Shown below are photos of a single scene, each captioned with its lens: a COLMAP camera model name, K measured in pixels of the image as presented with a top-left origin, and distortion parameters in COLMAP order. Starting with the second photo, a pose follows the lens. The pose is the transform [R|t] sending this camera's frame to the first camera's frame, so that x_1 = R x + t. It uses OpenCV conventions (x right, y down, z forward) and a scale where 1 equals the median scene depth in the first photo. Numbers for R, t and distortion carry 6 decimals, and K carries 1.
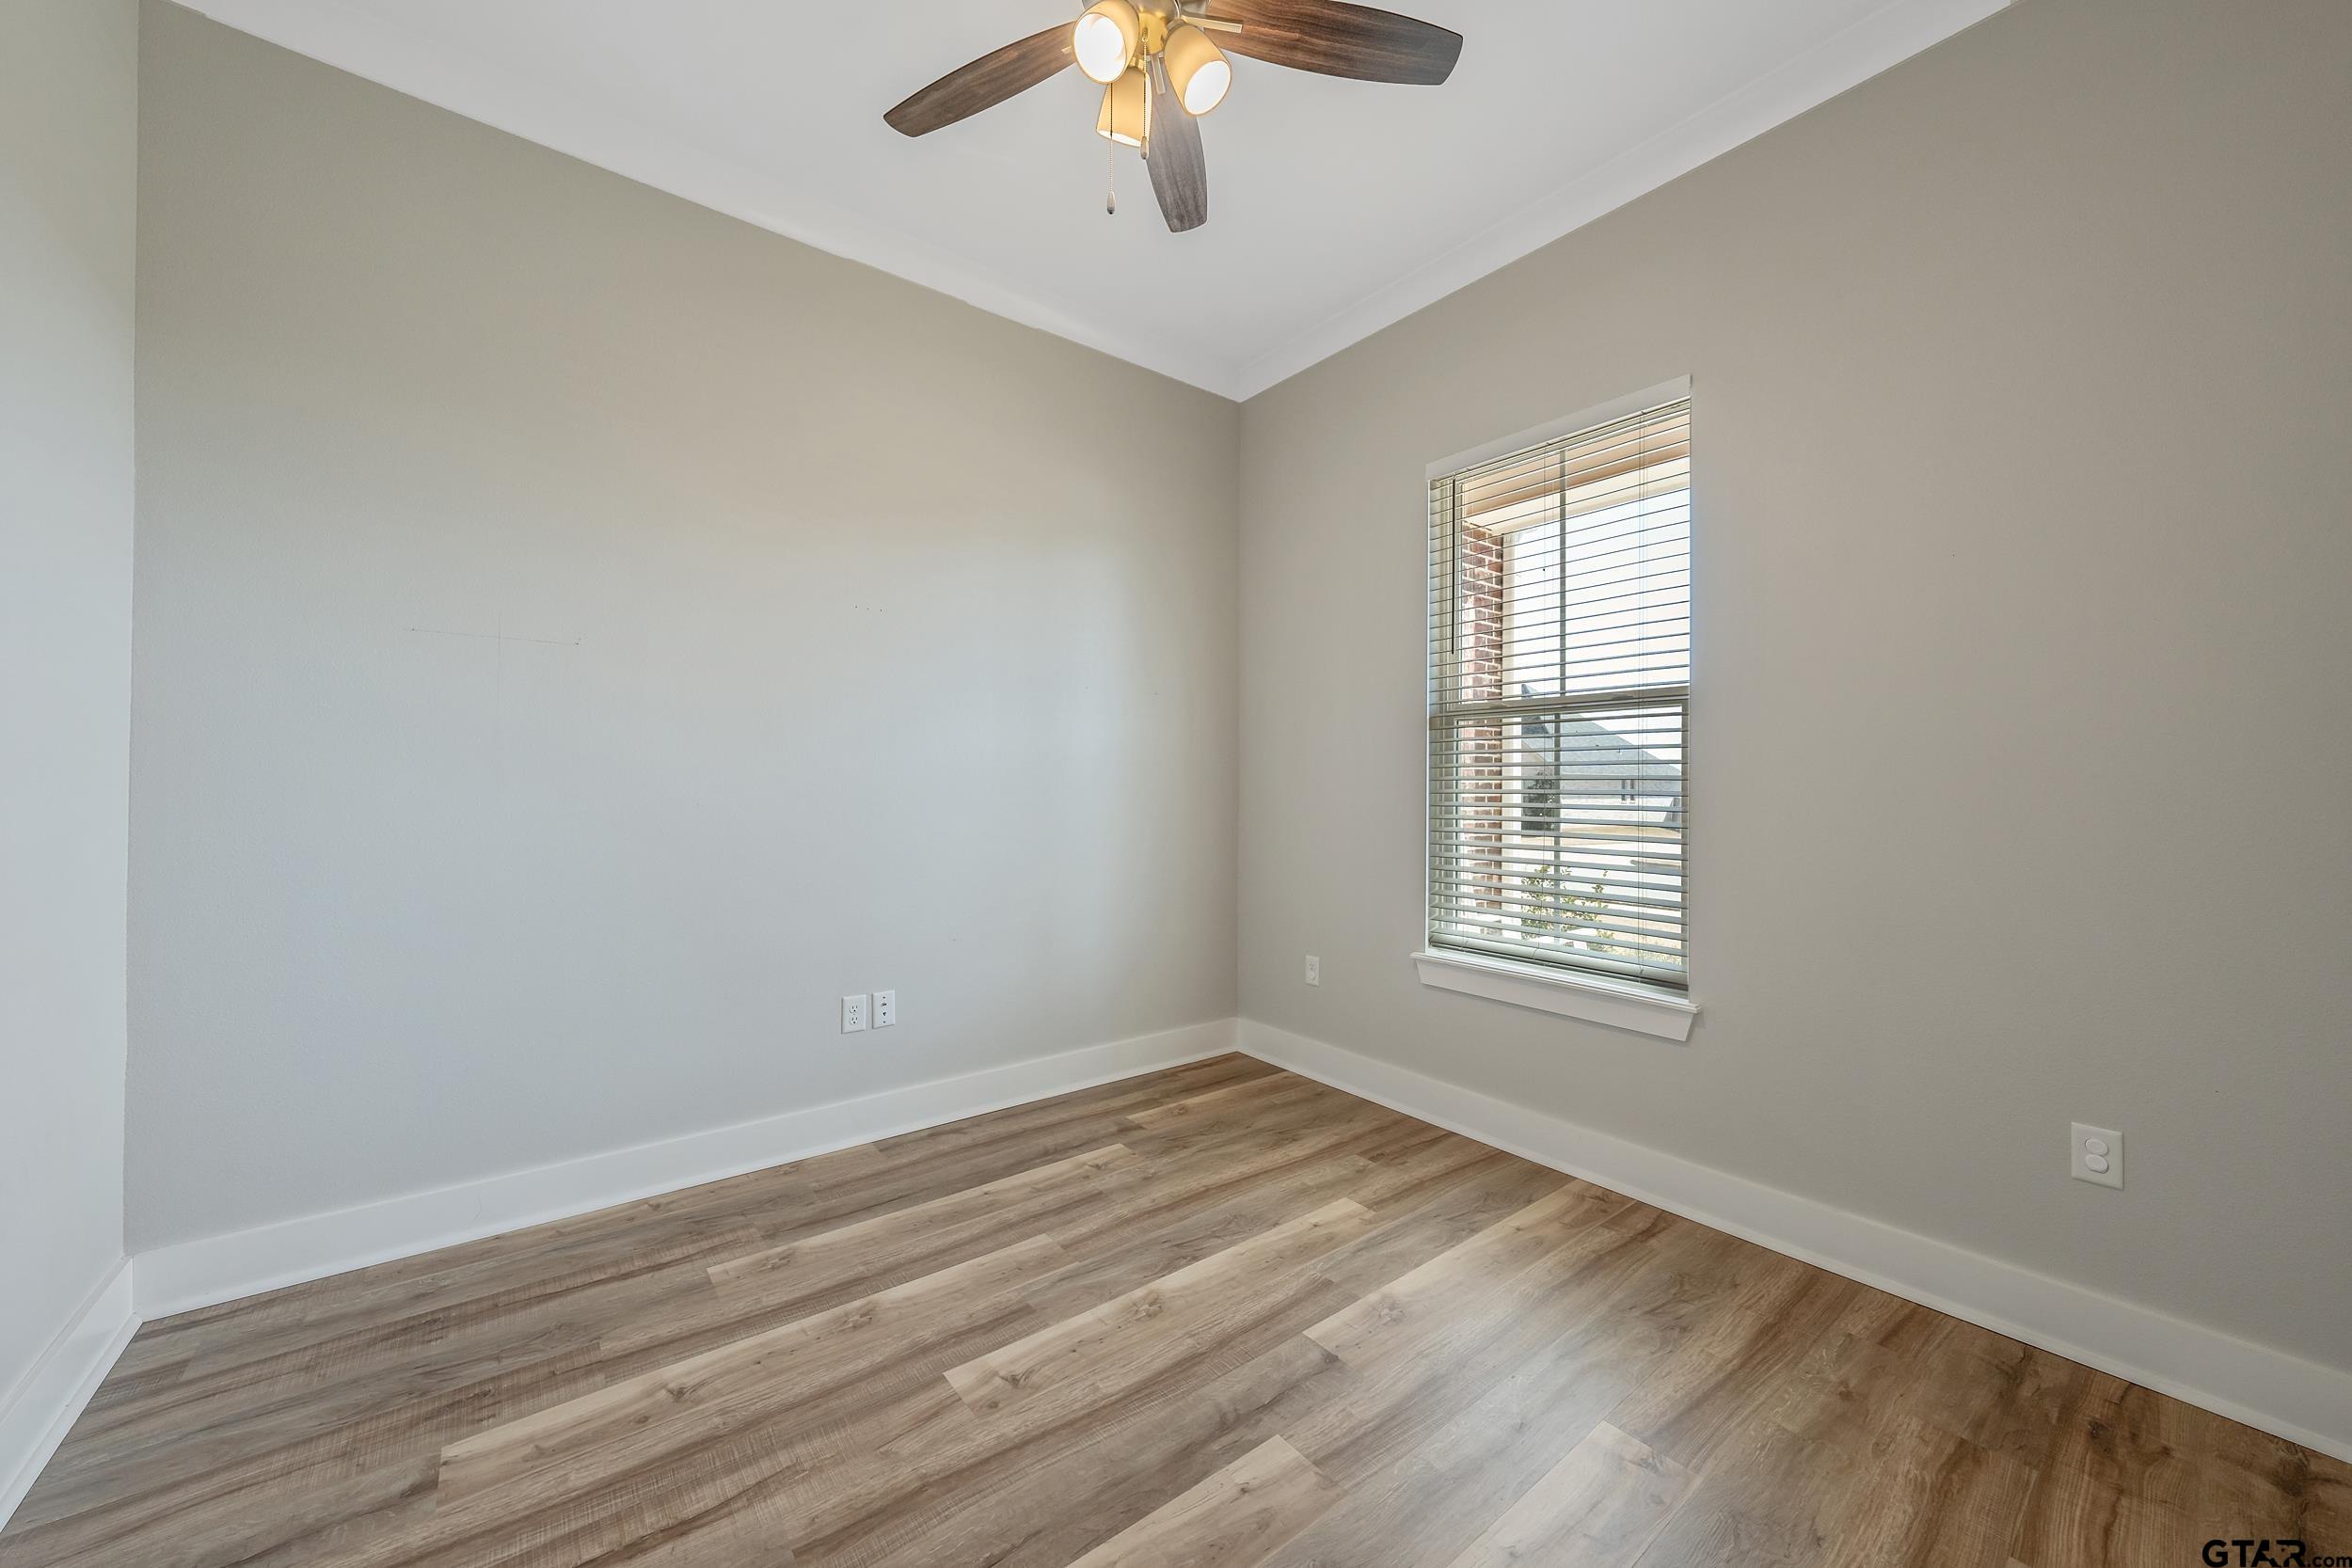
lens RADIAL K [[876.3, 0, 1182.4], [0, 876.3, 787.8], [0, 0, 1]] dist [-0.000382, 0.000092]
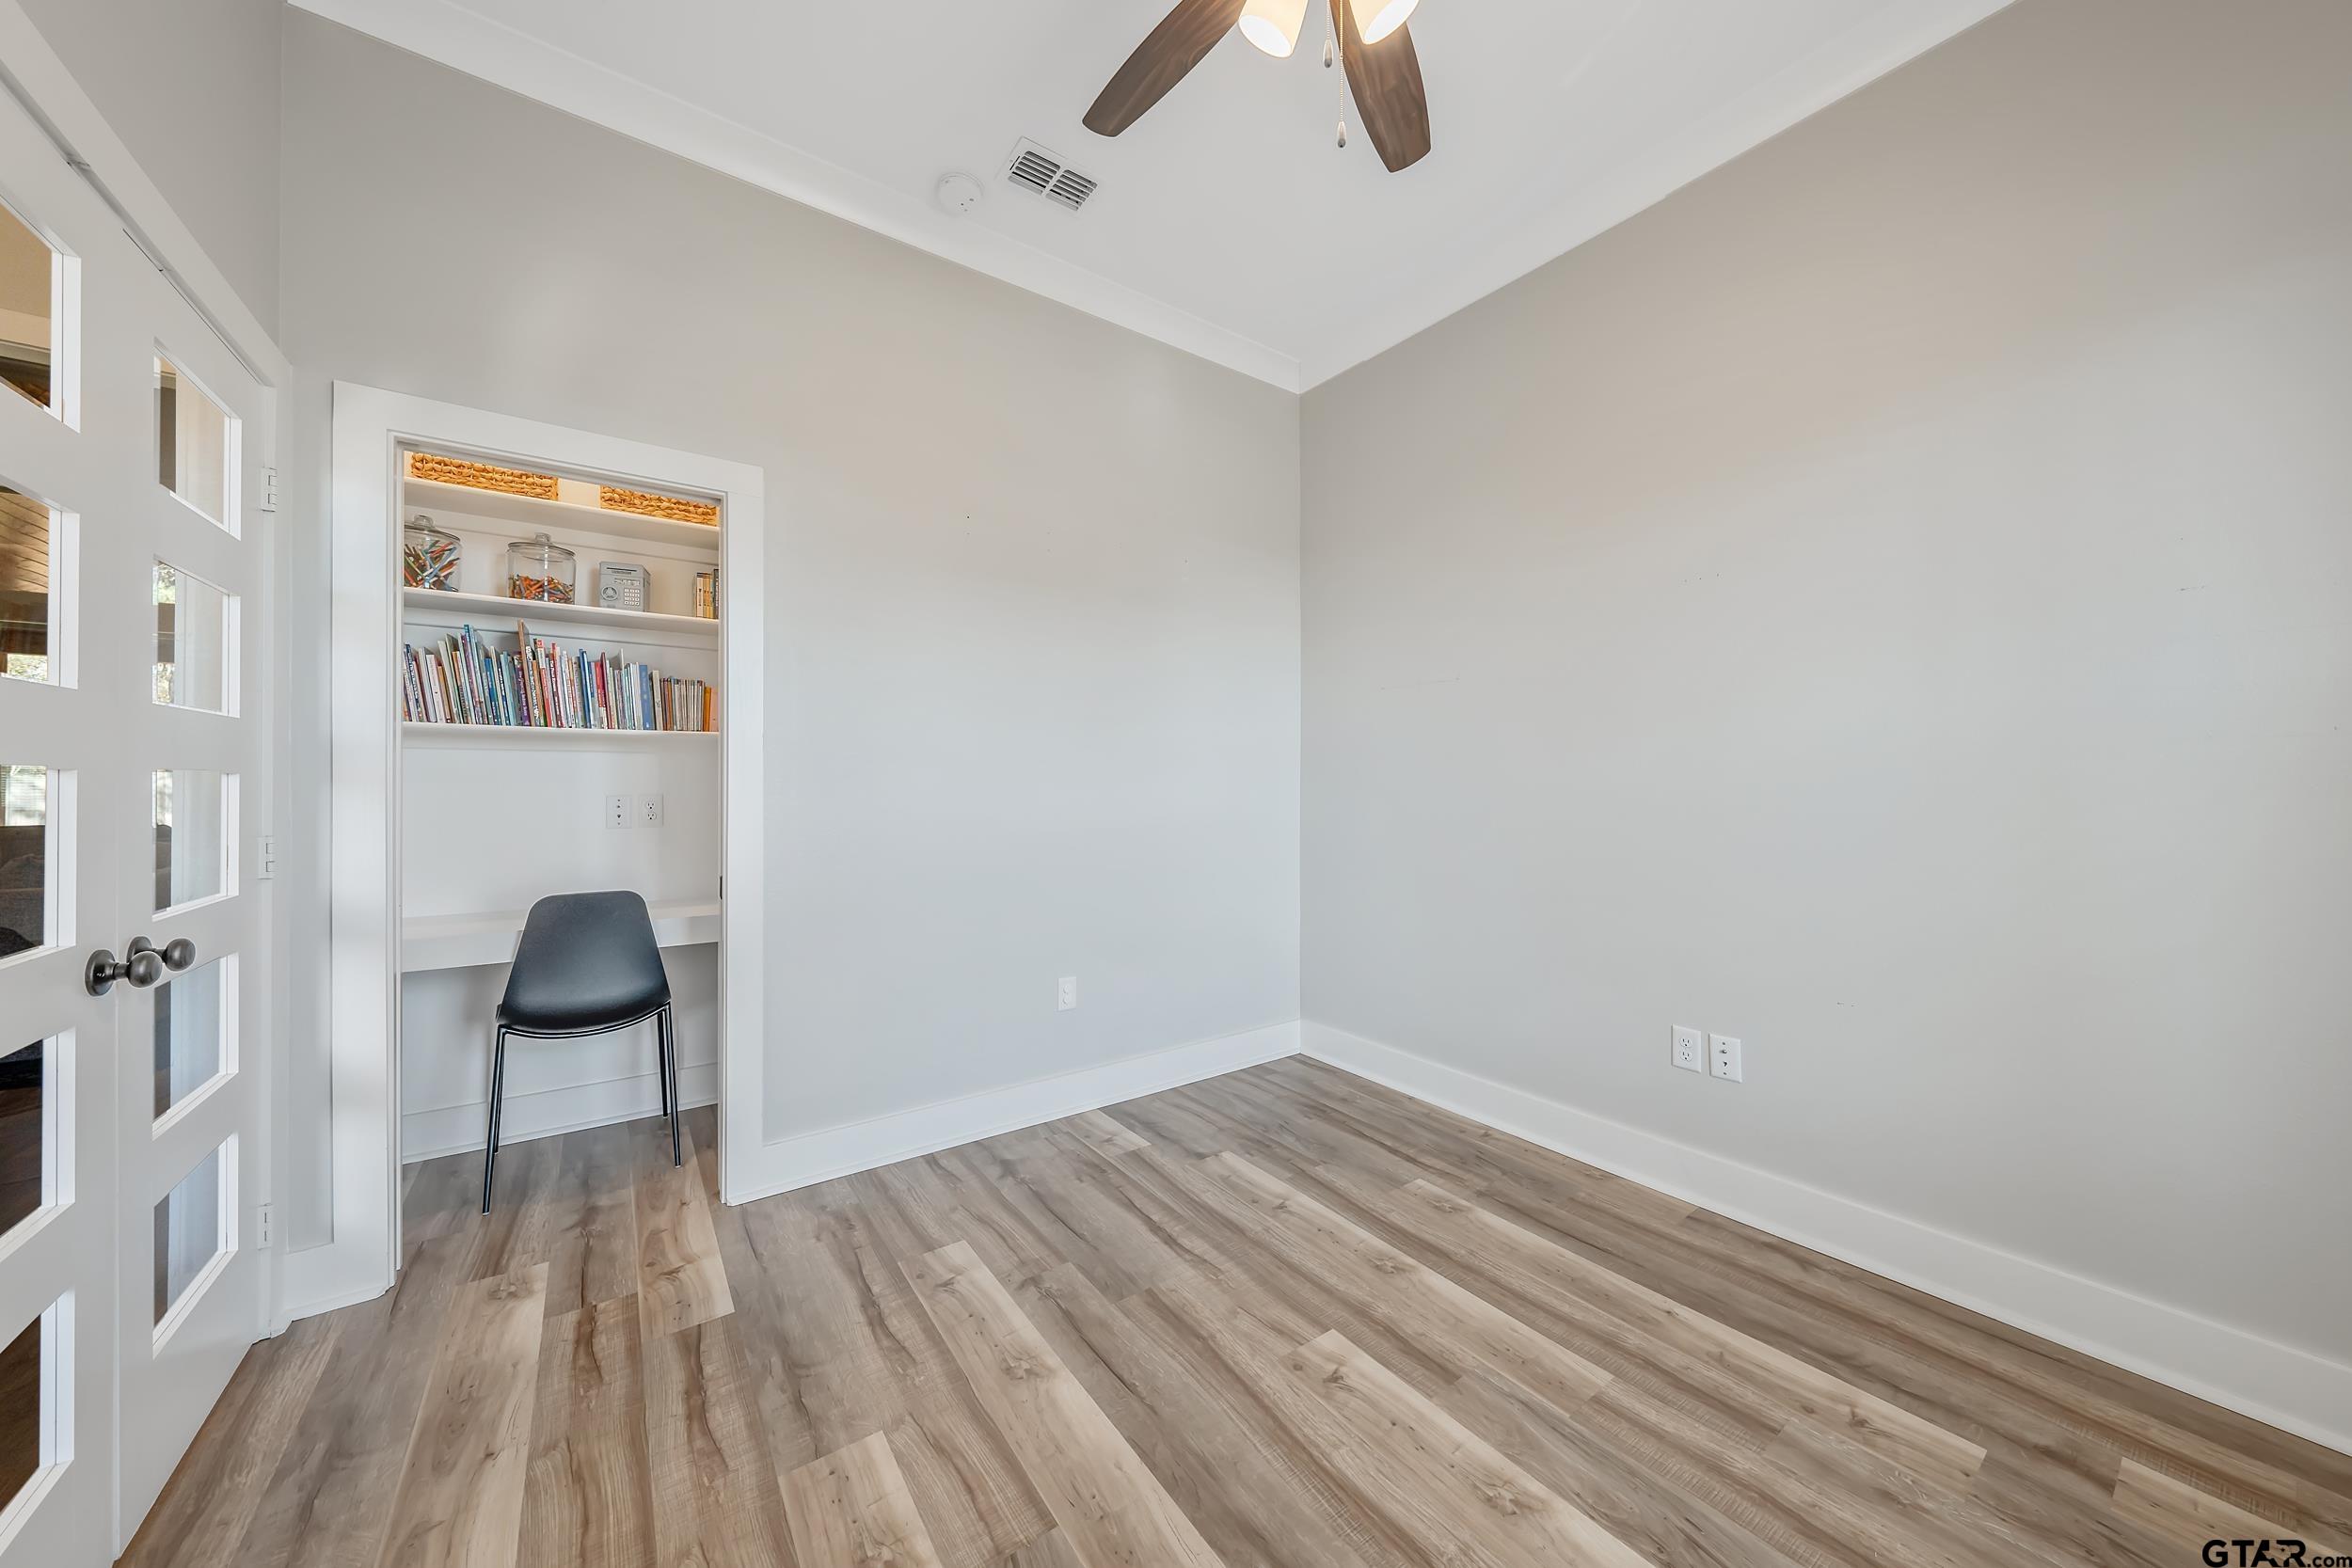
lens RADIAL K [[821.9, 0, 1173.6], [0, 821.9, 784.6], [0, 0, 1]] dist [-0.000456, 0.000094]
pose [[-0.060621, -0.003831, -0.998154, 0.642339], [-0.004577, 0.999983, -0.003560, 0.002550], [0.998150, 0.004353, -0.060637, 0.738529]]
